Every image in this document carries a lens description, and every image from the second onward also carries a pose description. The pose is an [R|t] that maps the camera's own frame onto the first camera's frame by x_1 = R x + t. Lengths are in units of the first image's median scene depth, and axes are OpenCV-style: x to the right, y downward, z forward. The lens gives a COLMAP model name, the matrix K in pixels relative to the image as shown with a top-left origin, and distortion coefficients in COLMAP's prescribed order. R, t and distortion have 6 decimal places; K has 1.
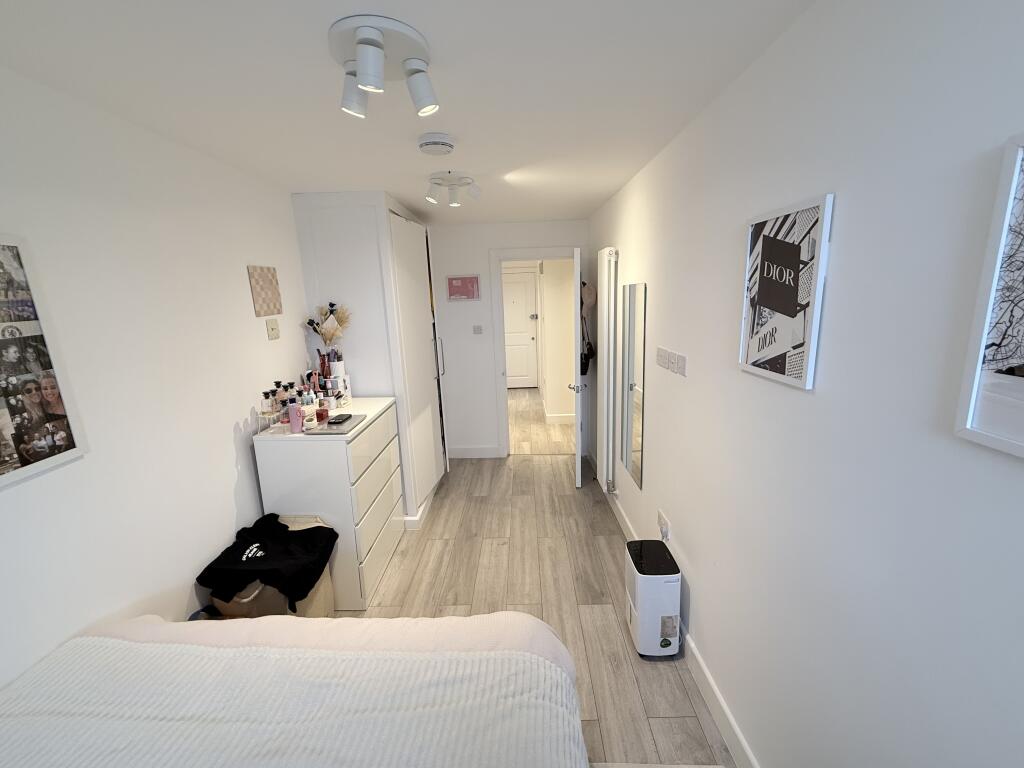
lens RADIAL K [[415.1, 0, 515.4], [0, 415.1, 384.4], [0, 0, 1]] dist [-0.000394, -0.000066]
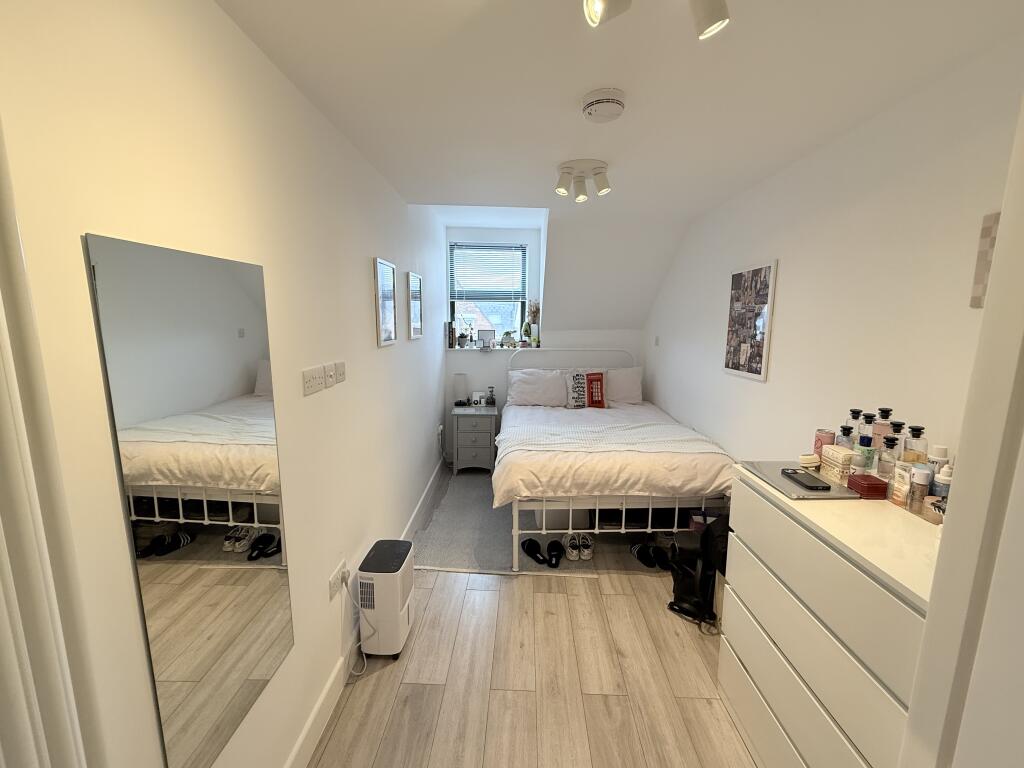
lens RADIAL K [[415.1, 0, 515.4], [0, 415.1, 384.4], [0, 0, 1]] dist [-0.000394, -0.000066]
pose [[-0.999430, 0.028015, 0.018813, -0.013778], [0.032933, 0.931316, 0.362721, -0.288844], [-0.007359, 0.363134, -0.931708, 1.561953]]
